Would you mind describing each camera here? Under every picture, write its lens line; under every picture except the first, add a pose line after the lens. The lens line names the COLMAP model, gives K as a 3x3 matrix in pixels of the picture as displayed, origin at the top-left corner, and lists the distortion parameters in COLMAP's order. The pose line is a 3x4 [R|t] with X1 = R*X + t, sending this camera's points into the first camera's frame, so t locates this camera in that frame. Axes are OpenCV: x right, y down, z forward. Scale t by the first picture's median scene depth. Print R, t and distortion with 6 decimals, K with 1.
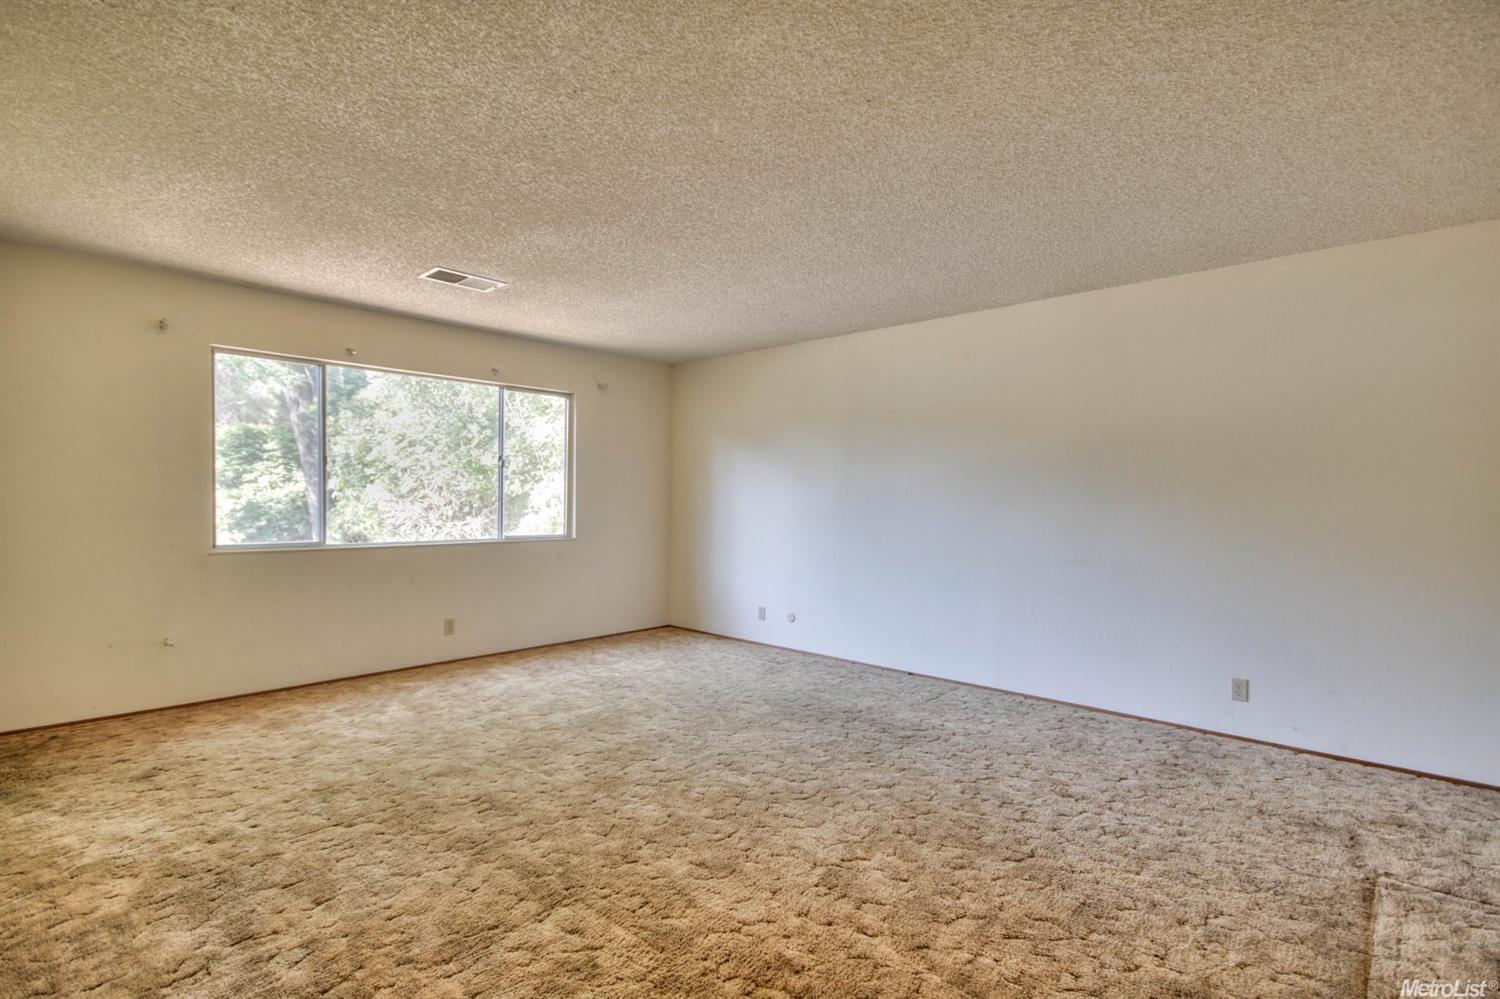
lens RADIAL K [[715.3, 0, 750.0], [0, 715.3, 509.2], [0, 0, 1]] dist [0.000654, -0.000934]
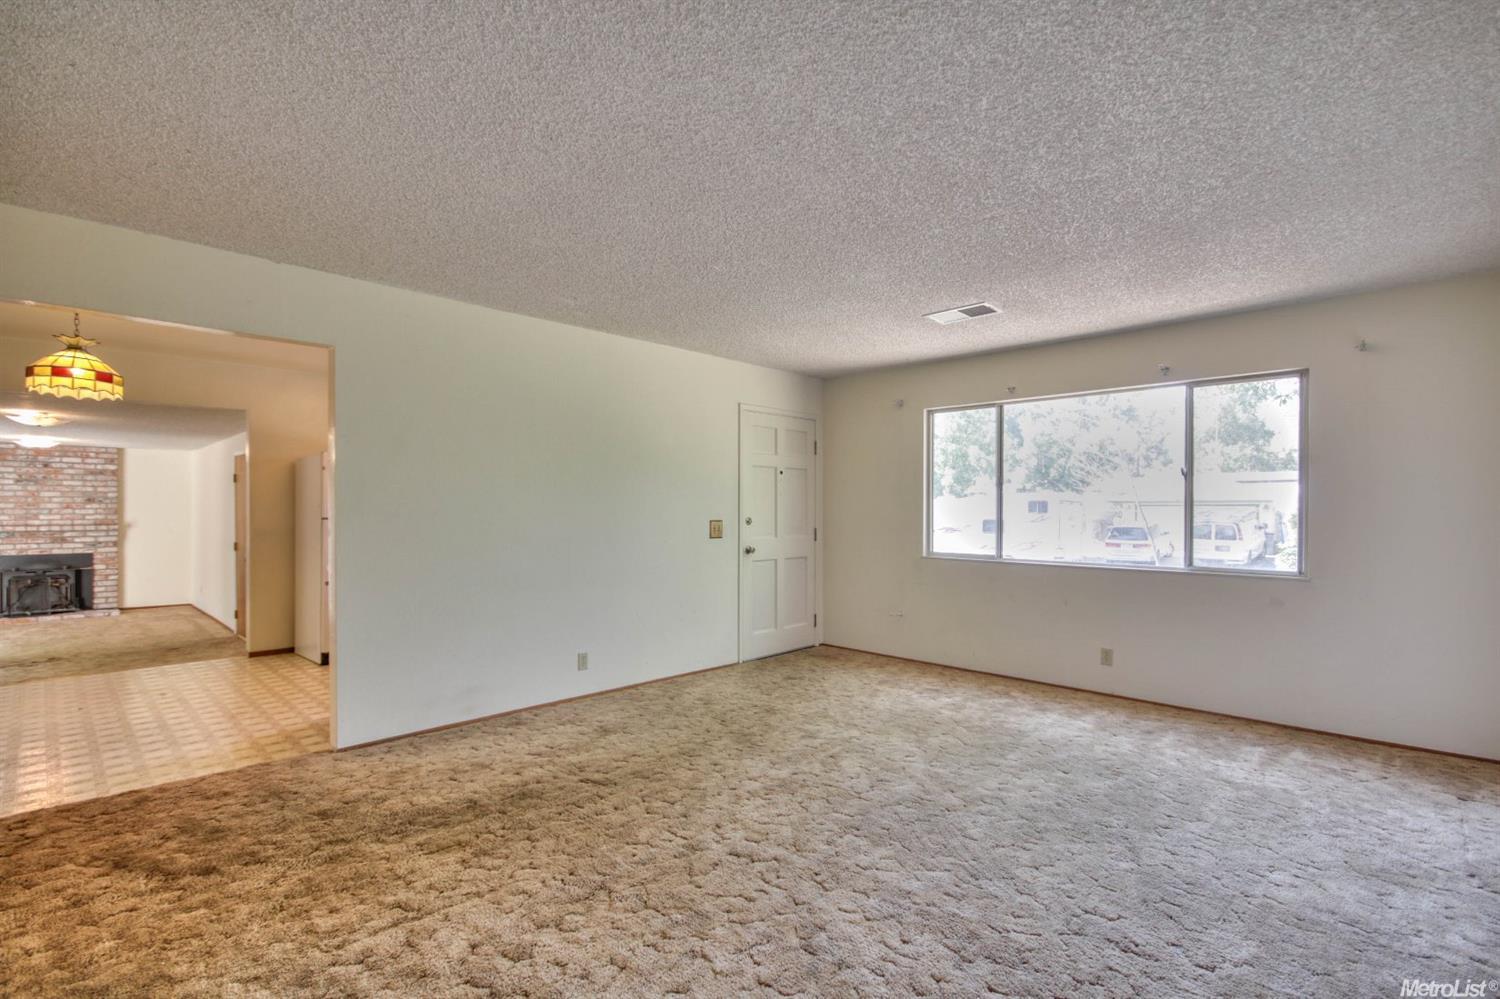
lens RADIAL K [[687.9, 0, 767.8], [0, 687.9, 509.6], [0, 0, 1]] dist [0.001742, -0.012589]
pose [[-0.012704, -0.012788, -0.999838, 0.540037], [-0.022300, 0.999673, -0.012502, -0.006966], [0.999671, 0.022137, -0.012985, 0.628687]]
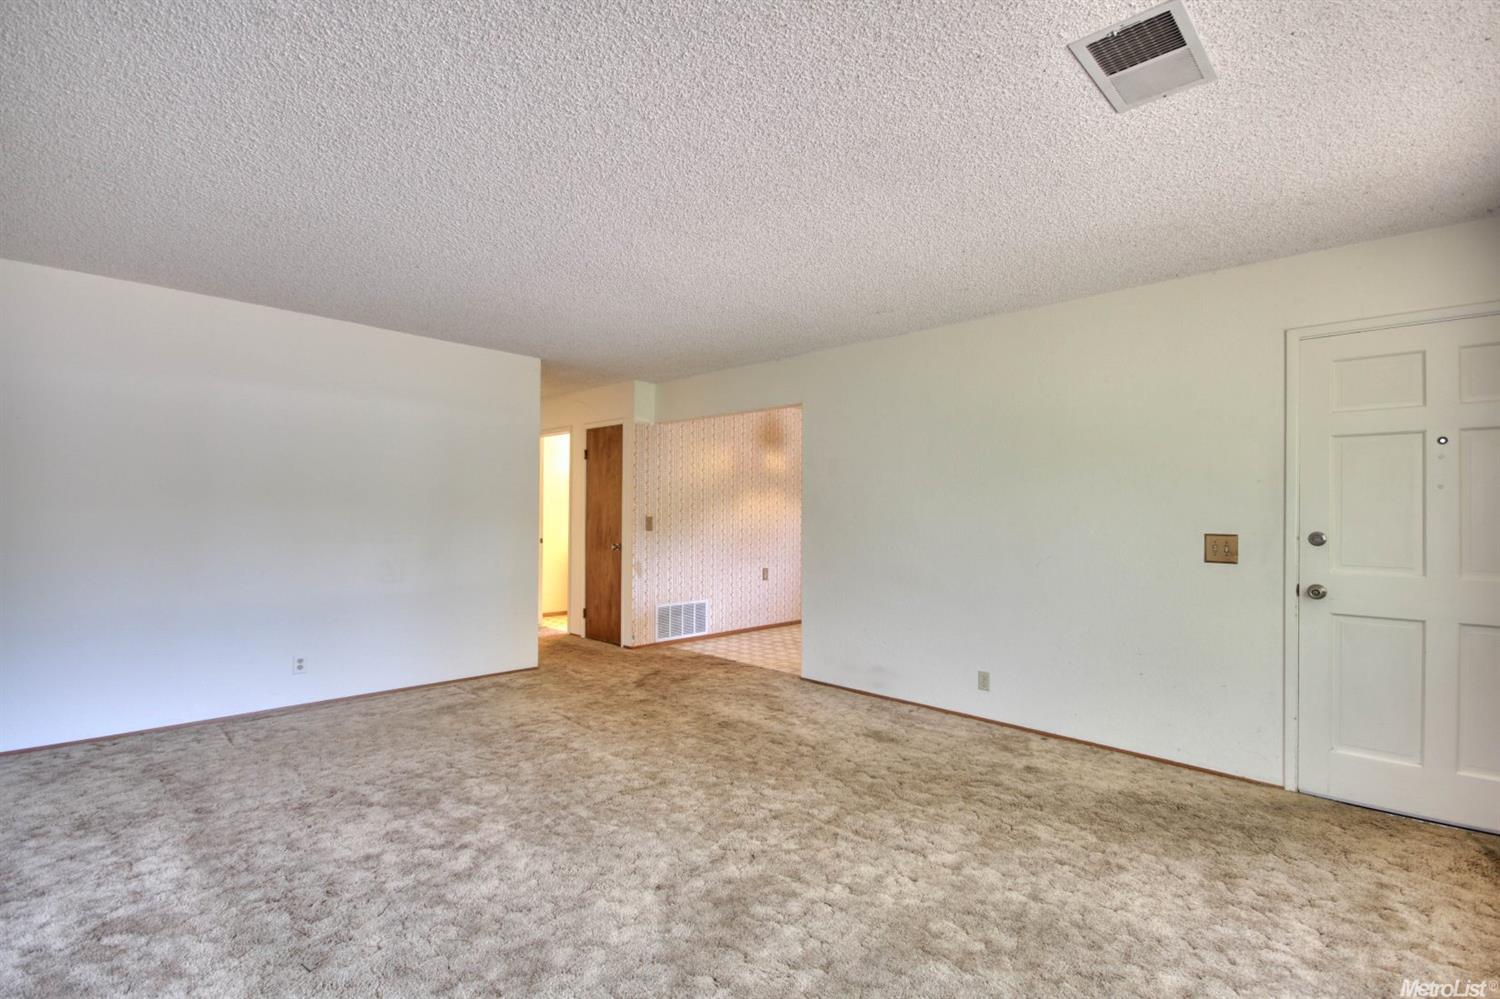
lens RADIAL K [[715.3, 0, 750.0], [0, 715.3, 509.2], [0, 0, 1]] dist [0.000654, -0.000934]
pose [[-0.999135, -0.024276, 0.033774, -0.145268], [-0.023734, 0.999585, 0.016334, -0.027860], [-0.034157, 0.015518, -0.999296, 1.280431]]
